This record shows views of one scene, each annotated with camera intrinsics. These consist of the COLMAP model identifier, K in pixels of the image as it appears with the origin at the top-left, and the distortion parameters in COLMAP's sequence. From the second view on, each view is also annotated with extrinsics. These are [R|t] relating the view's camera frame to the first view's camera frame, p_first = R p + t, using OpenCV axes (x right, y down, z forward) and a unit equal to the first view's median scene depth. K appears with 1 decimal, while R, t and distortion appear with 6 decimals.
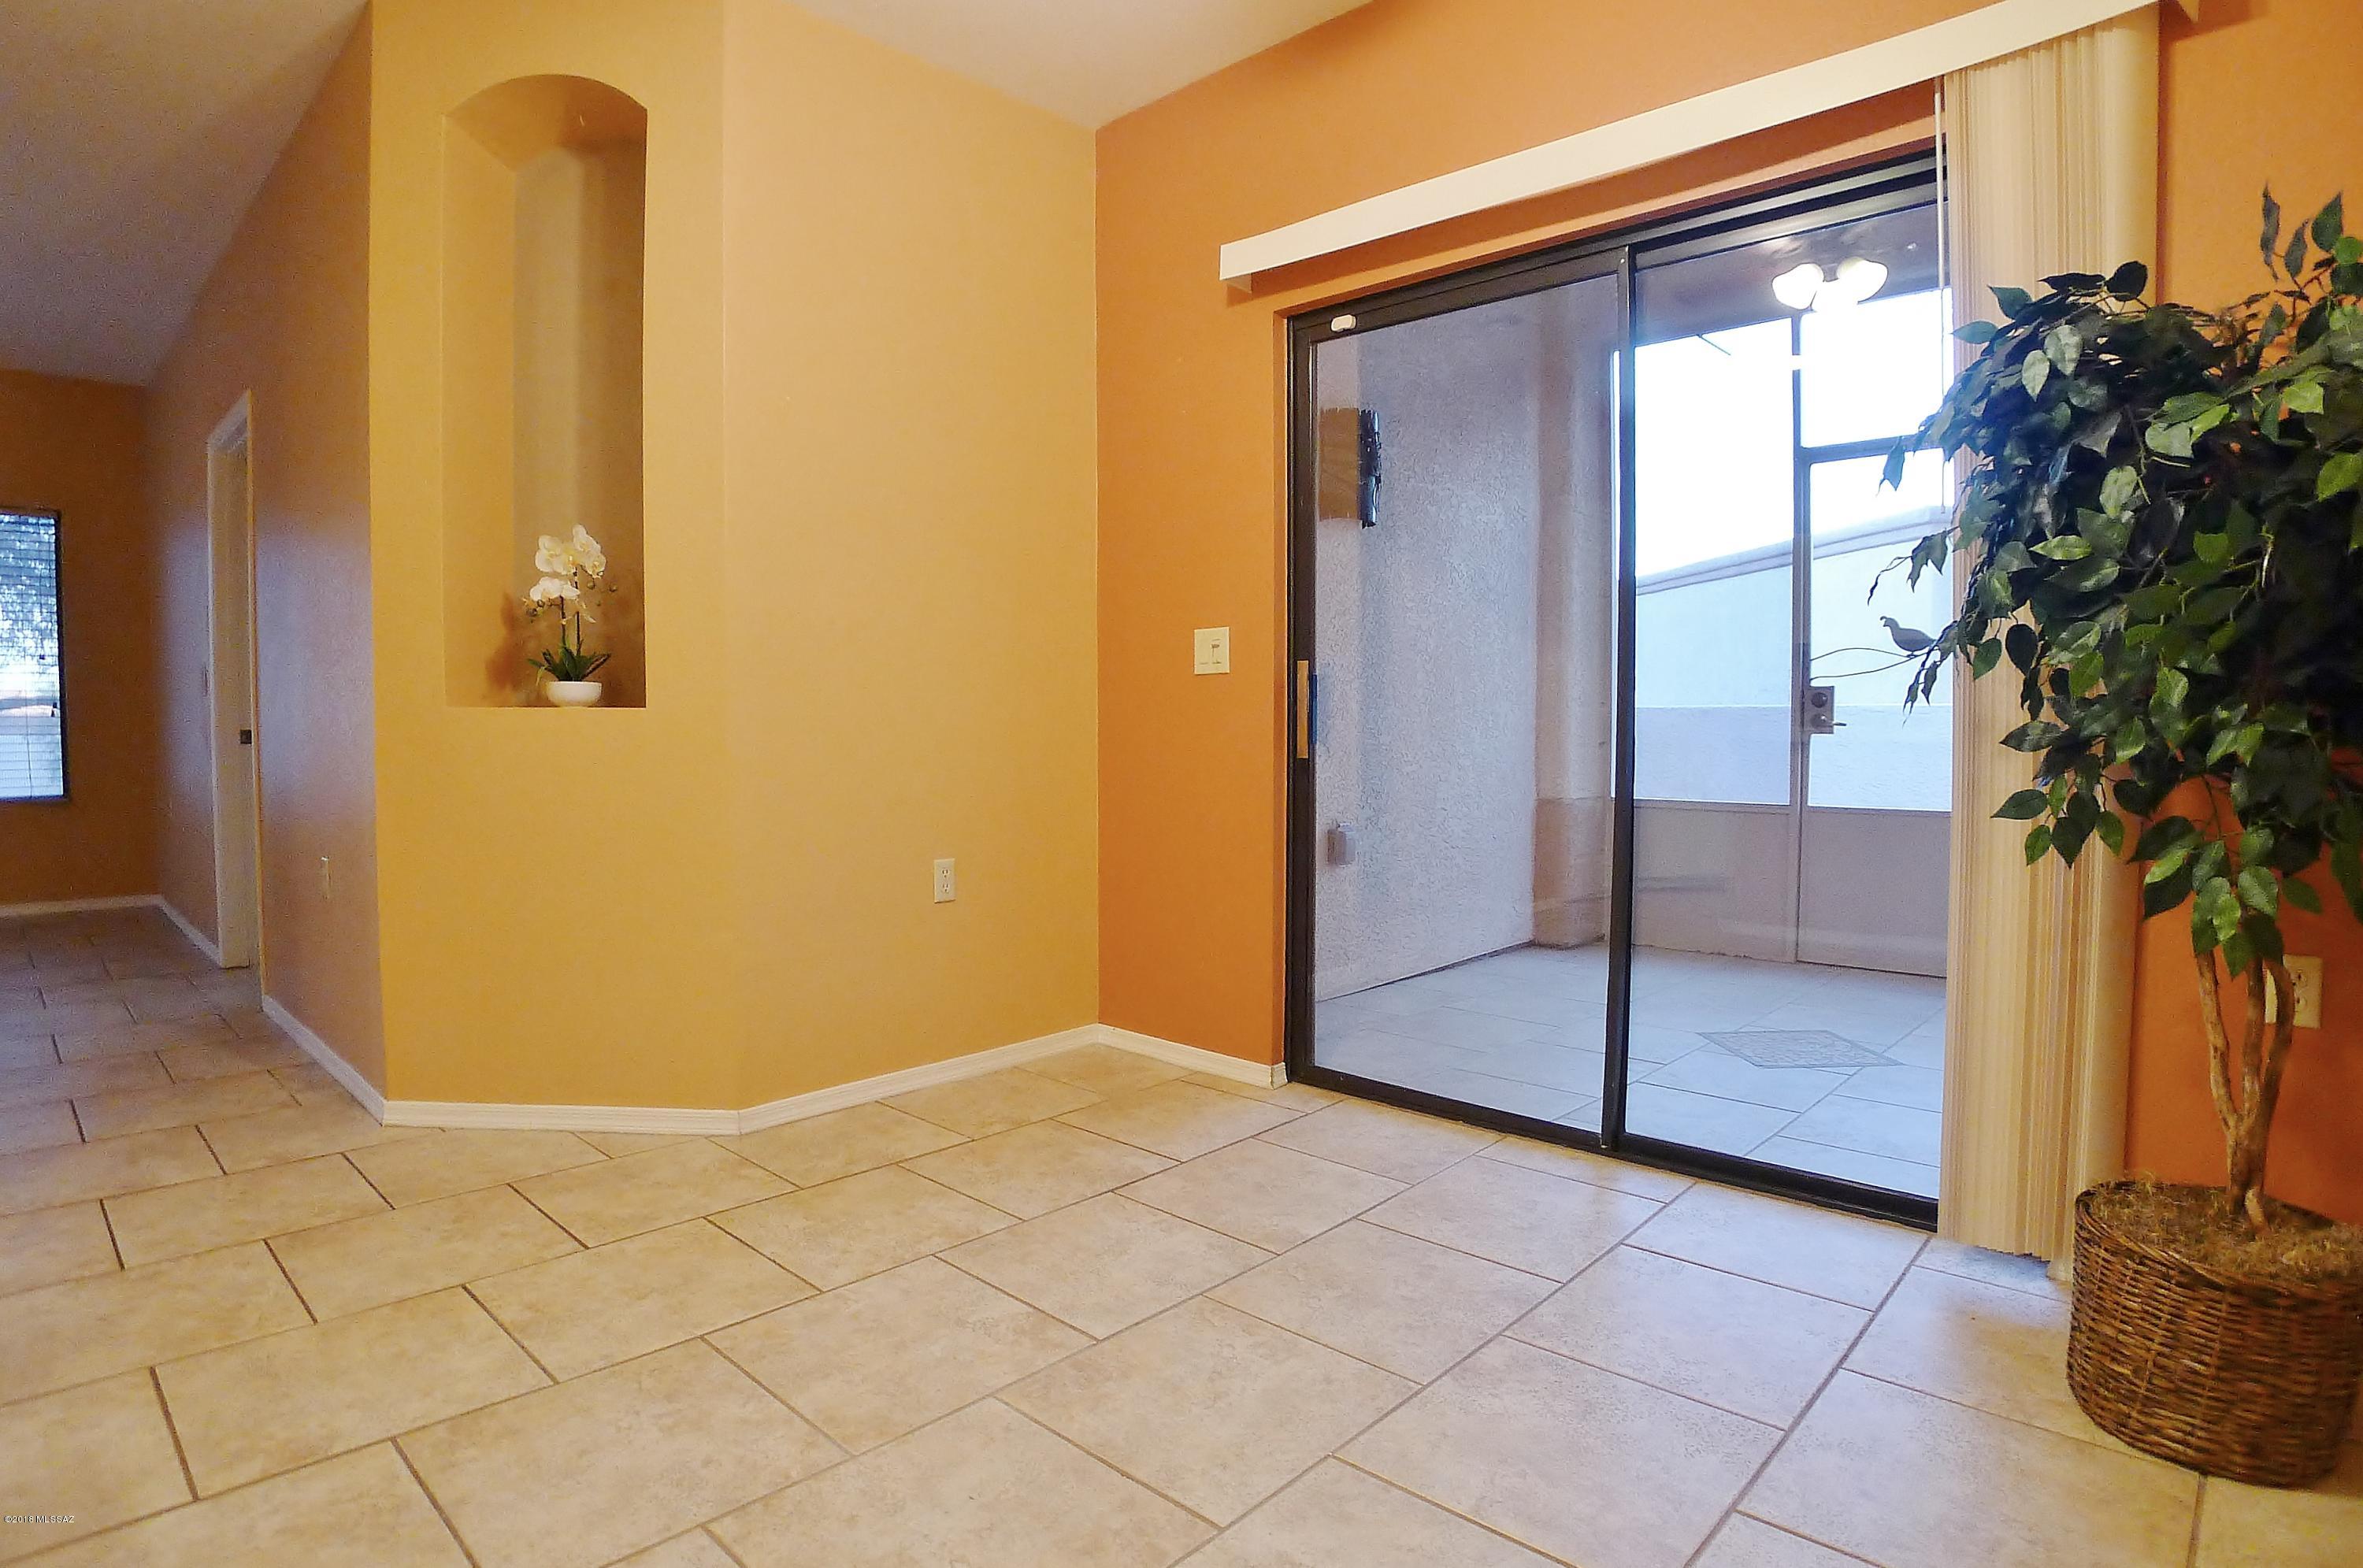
lens RADIAL K [[1636.1, 0, 1183.5], [0, 1636.1, 783.7], [0, 0, 1]] dist [-0.036696, -0.000869]
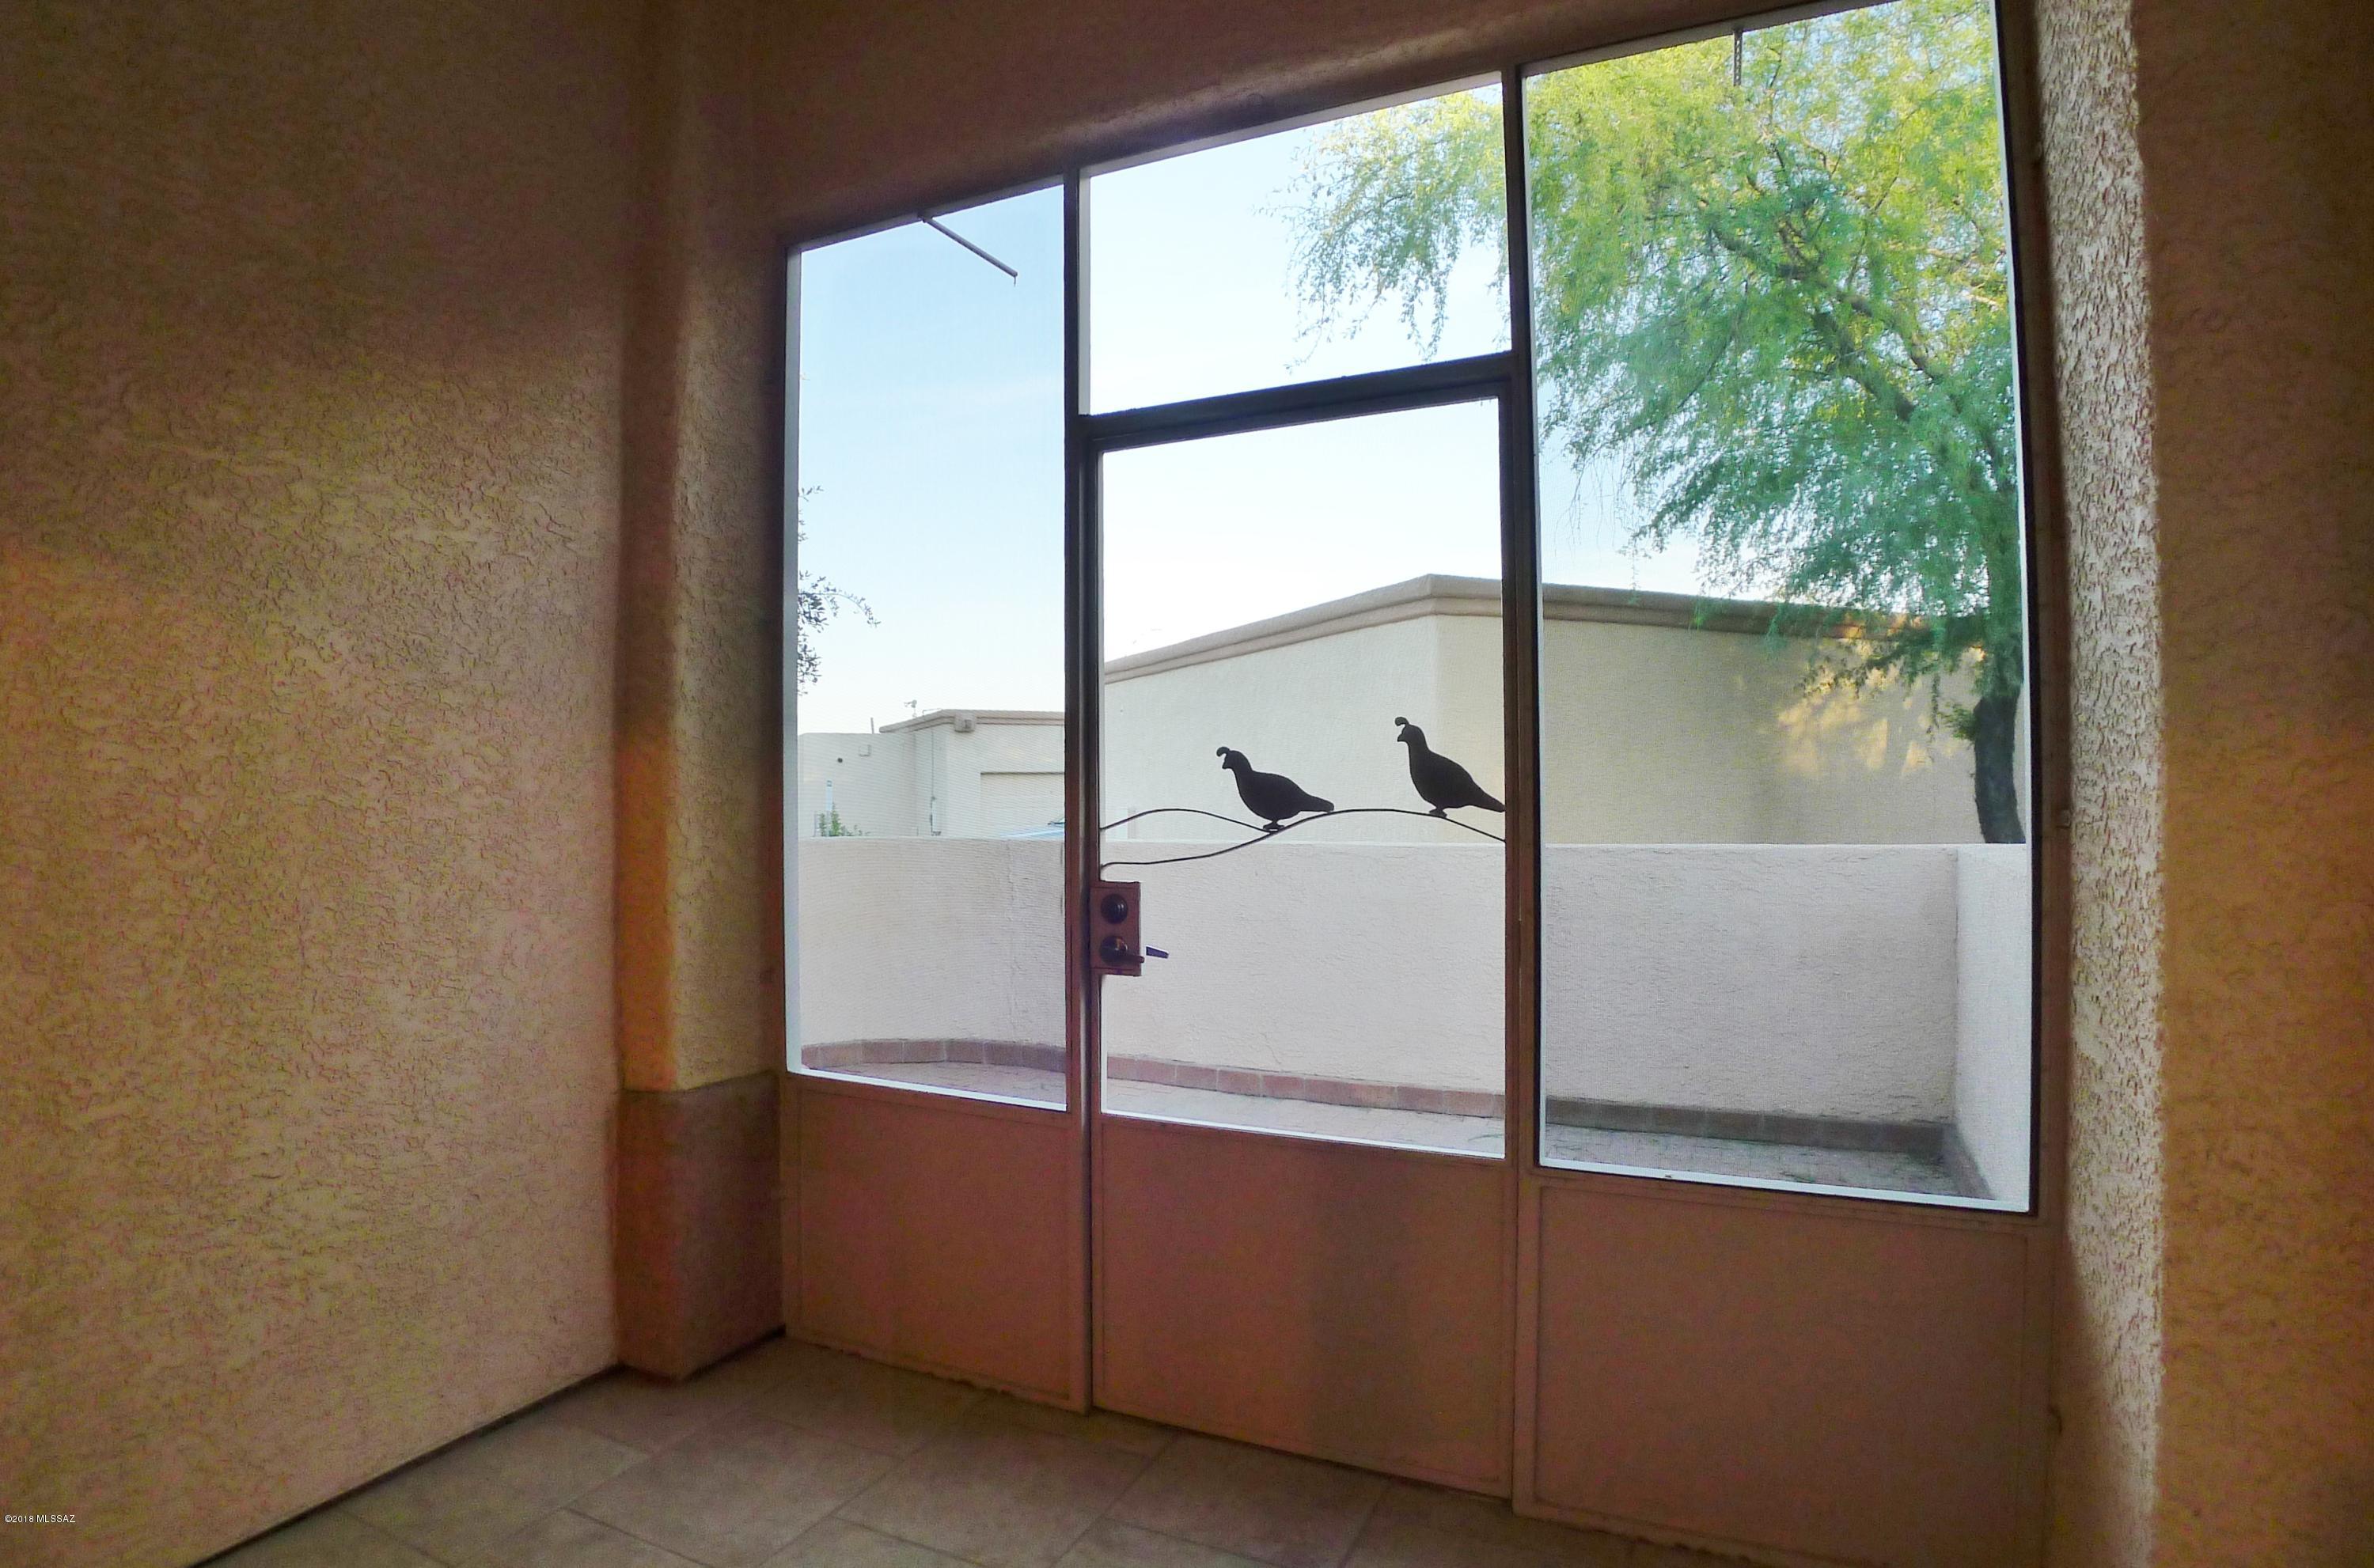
lens RADIAL K [[1643.6, 0, 1185.1], [0, 1643.6, 784.7], [0, 0, 1]] dist [-0.036696, -0.000869]
pose [[0.970408, 0.000262, 0.241471, 0.286417], [0.010259, 0.999052, -0.042311, -0.067908], [-0.241253, 0.043536, 0.969485, 0.490539]]
